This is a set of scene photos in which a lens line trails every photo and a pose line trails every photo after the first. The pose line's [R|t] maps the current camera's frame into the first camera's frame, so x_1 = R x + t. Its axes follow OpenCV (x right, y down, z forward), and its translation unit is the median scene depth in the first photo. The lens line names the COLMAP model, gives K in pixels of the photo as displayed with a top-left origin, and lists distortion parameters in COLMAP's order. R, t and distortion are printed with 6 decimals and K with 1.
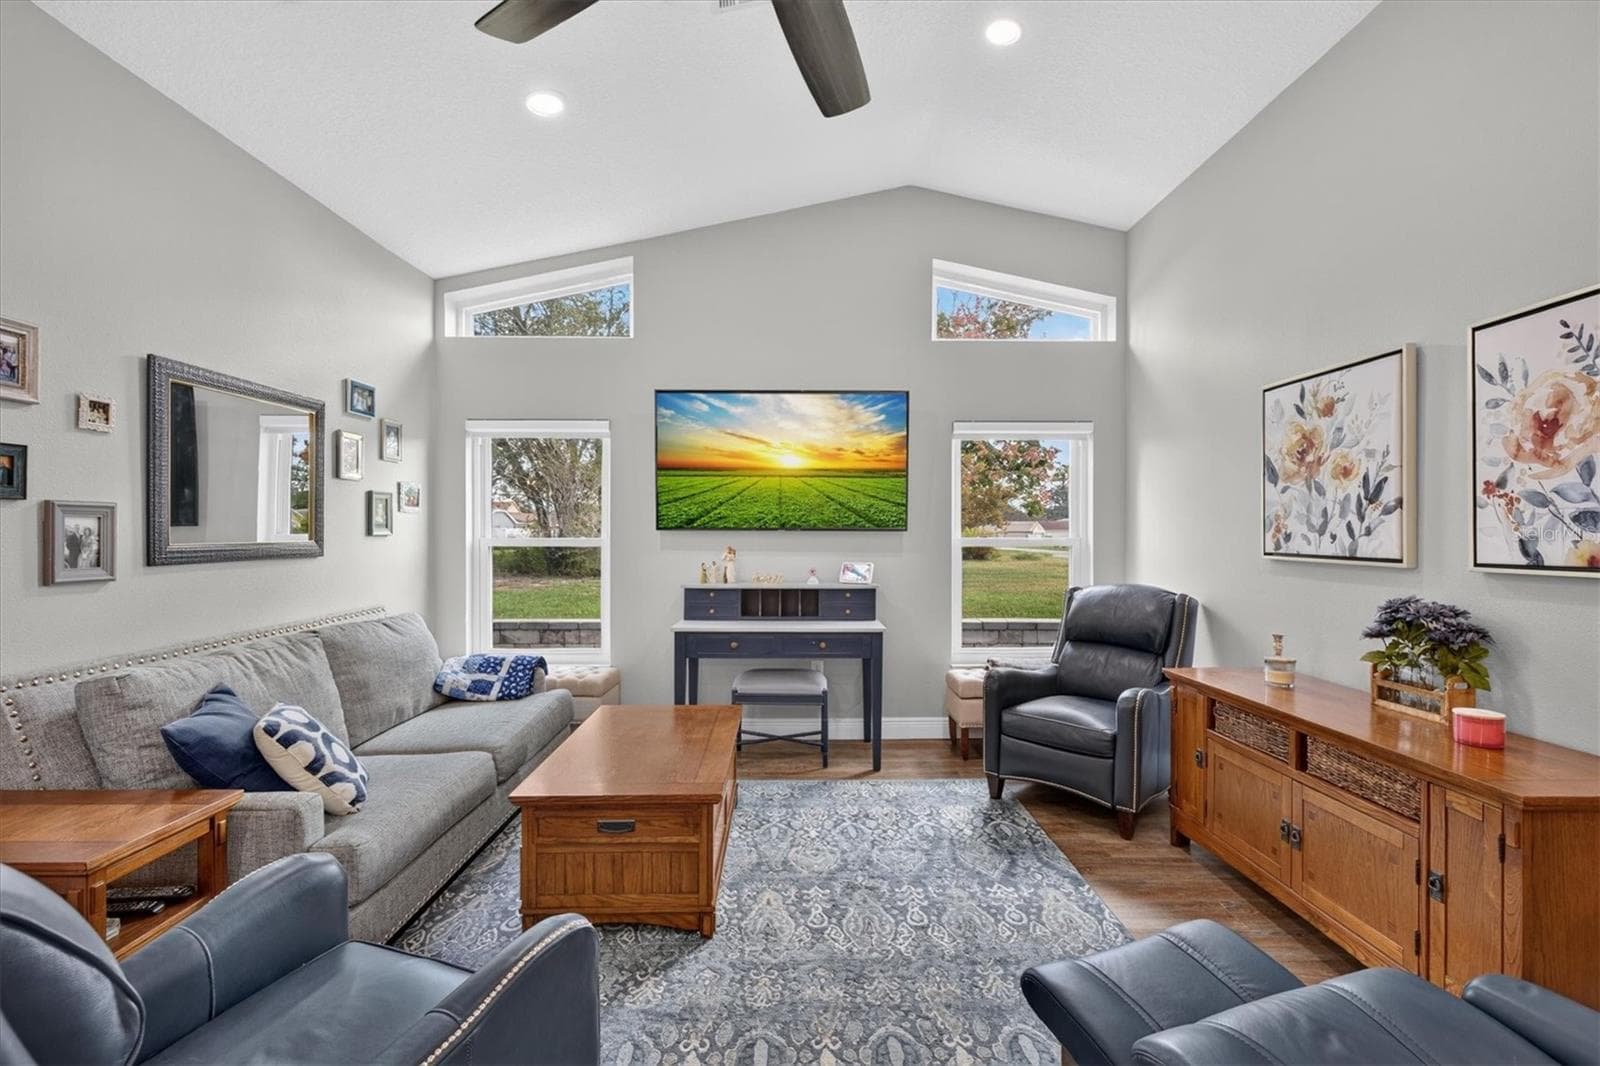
lens RADIAL K [[728.3, 0, 806.5], [0, 728.3, 536.9], [0, 0, 1]] dist [-0.001898, -0.000629]
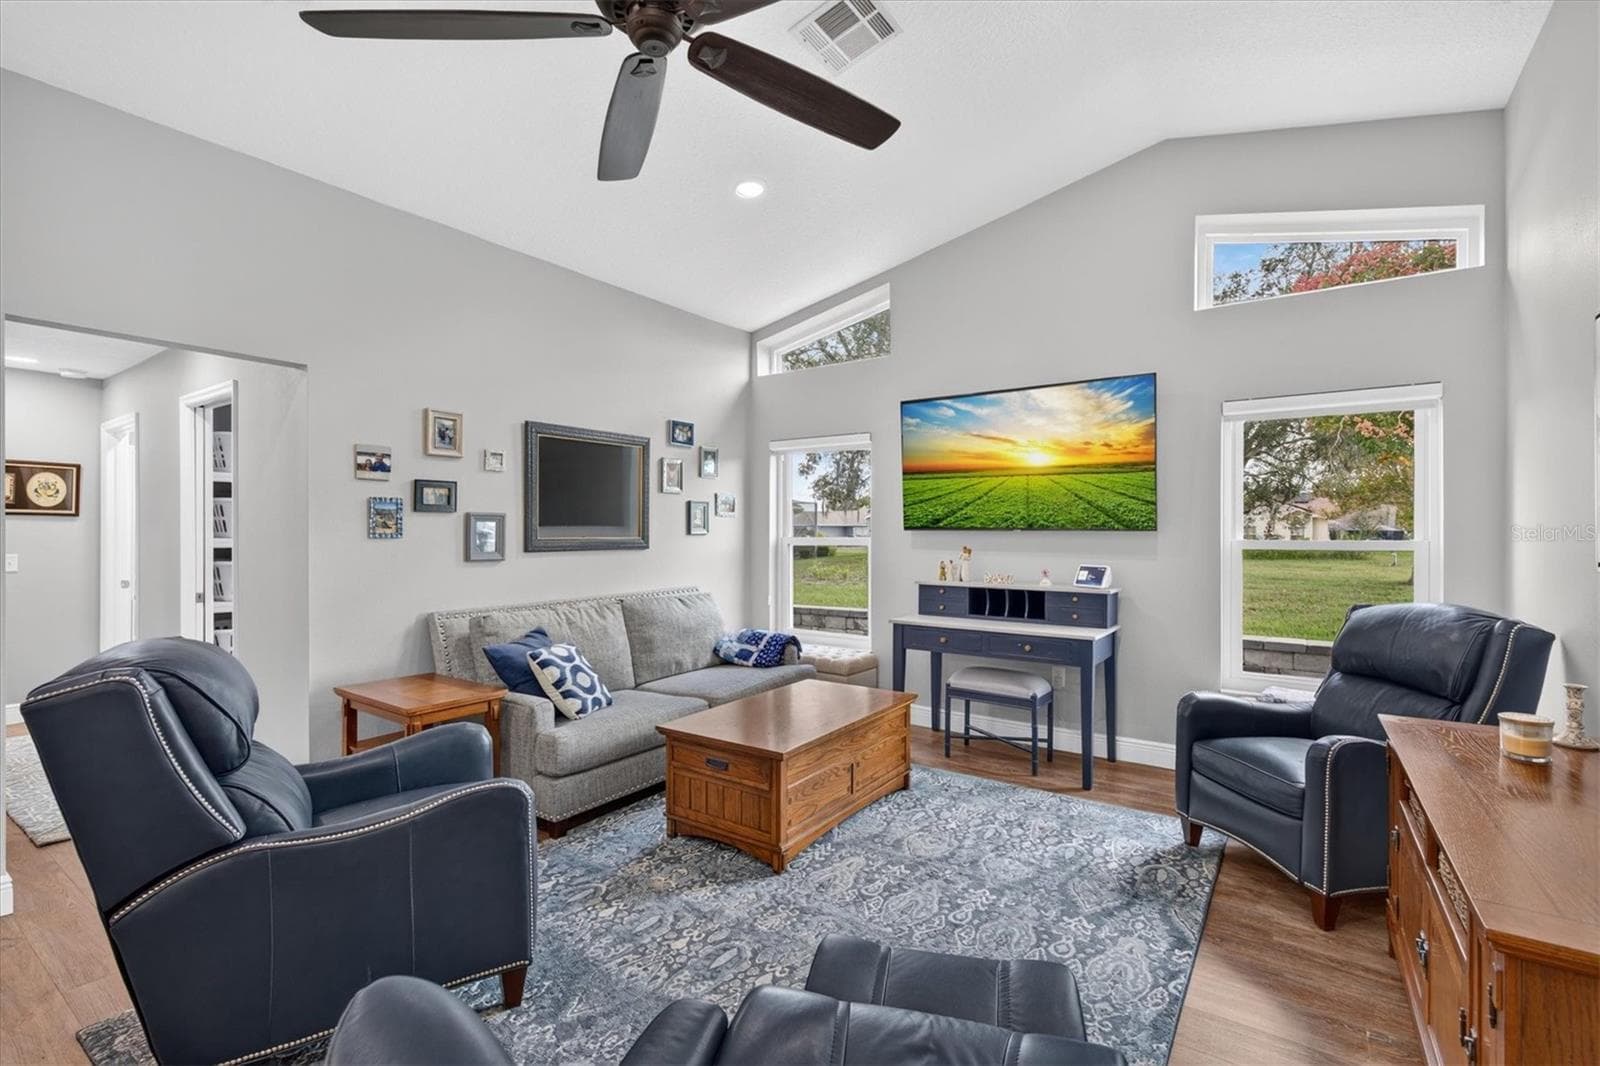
lens RADIAL K [[728.3, 0, 802.1], [0, 728.3, 532.2], [0, 0, 1]] dist [-0.001898, -0.000629]
pose [[0.807548, 0.000882, -0.589801, 0.442005], [-0.005891, 0.999961, -0.006571, 0.002737], [0.589772, 0.008780, 0.807522, 0.047140]]
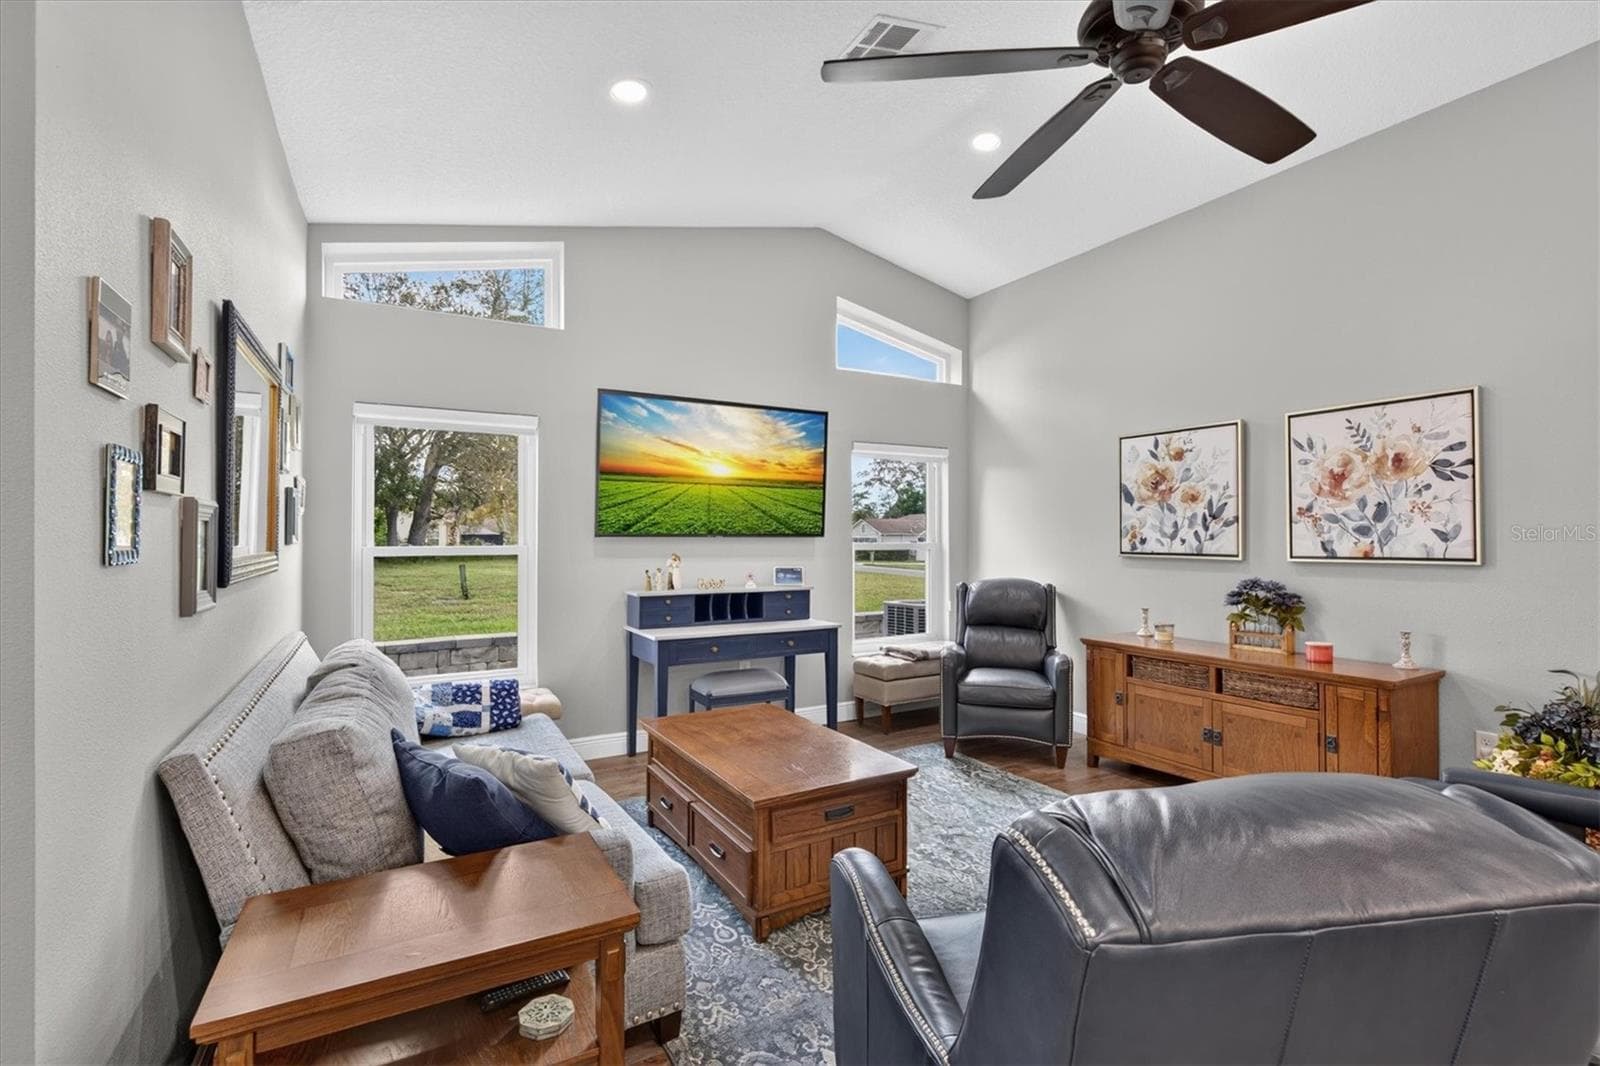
lens RADIAL K [[728.3, 0, 810.3], [0, 728.3, 529.3], [0, 0, 1]] dist [-0.001898, -0.000629]
pose [[0.874387, 0.002660, 0.485222, -0.601330], [0.005540, 0.999865, -0.015464, -0.004291], [-0.485198, 0.016209, 0.874254, 0.051131]]
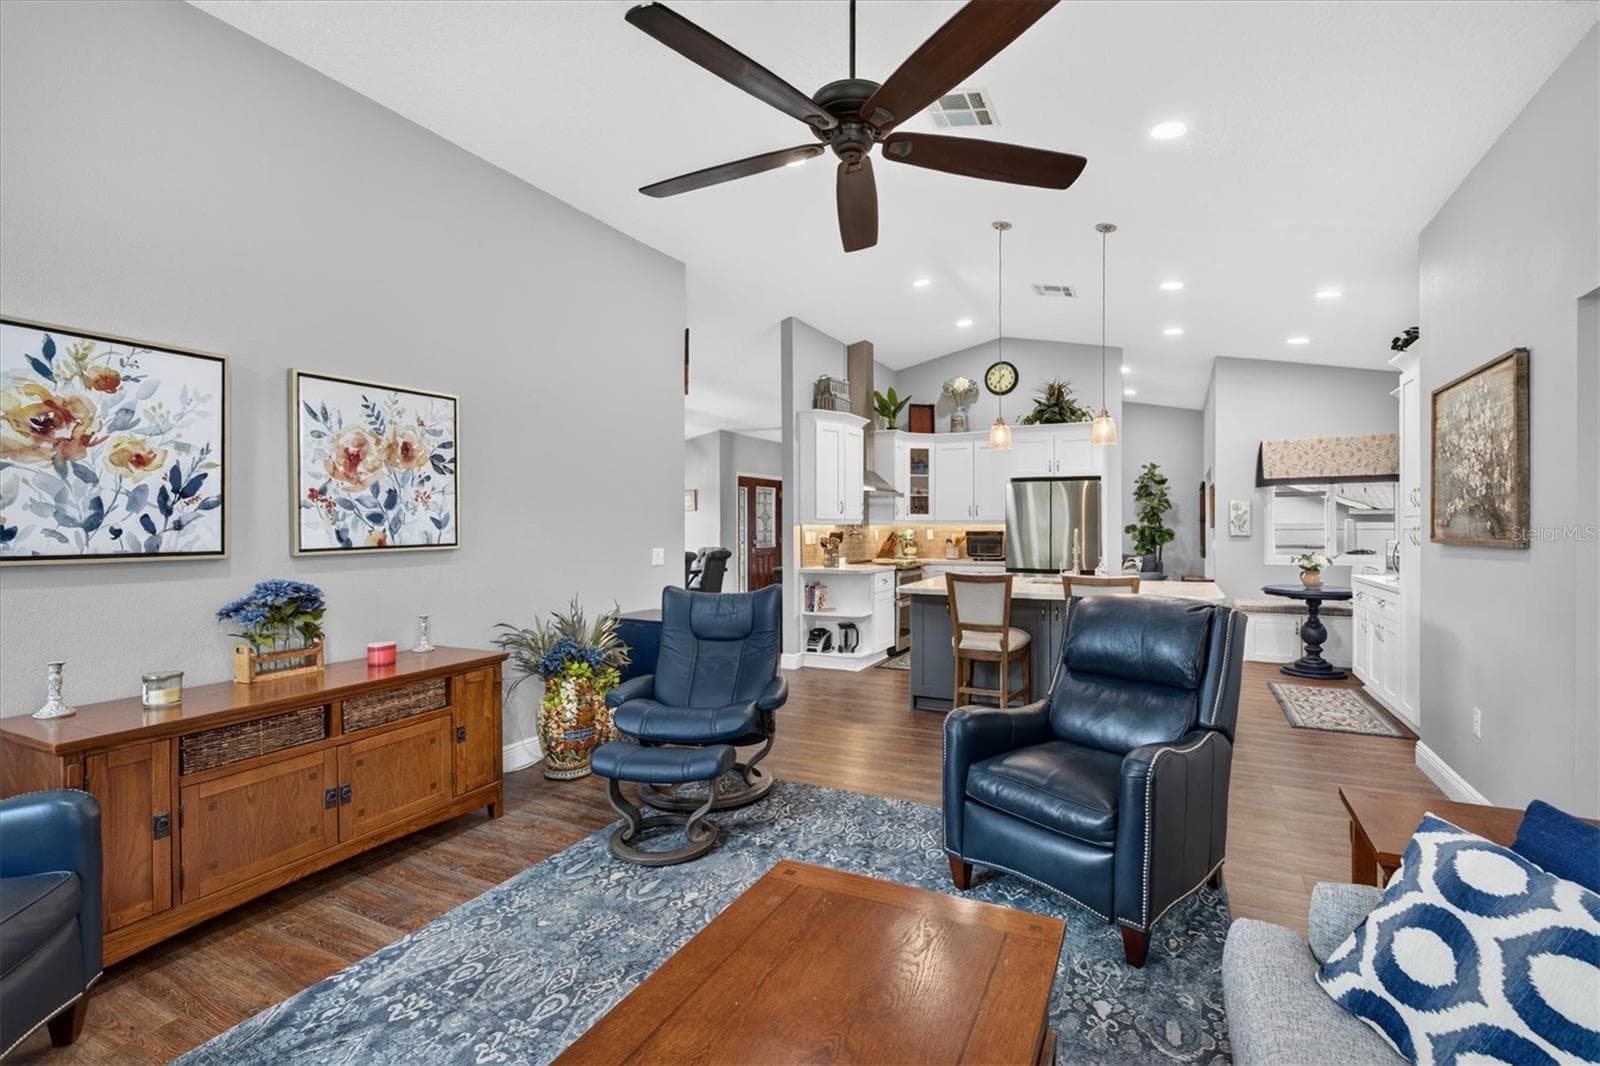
lens RADIAL K [[728.3, 0, 800.5], [0, 728.3, 534.7], [0, 0, 1]] dist [-0.001898, -0.000629]
pose [[-0.884437, -0.004702, 0.466635, -0.361409], [0.005383, 0.999780, 0.020277, -0.008725], [-0.466628, 0.020445, -0.884217, 1.226208]]
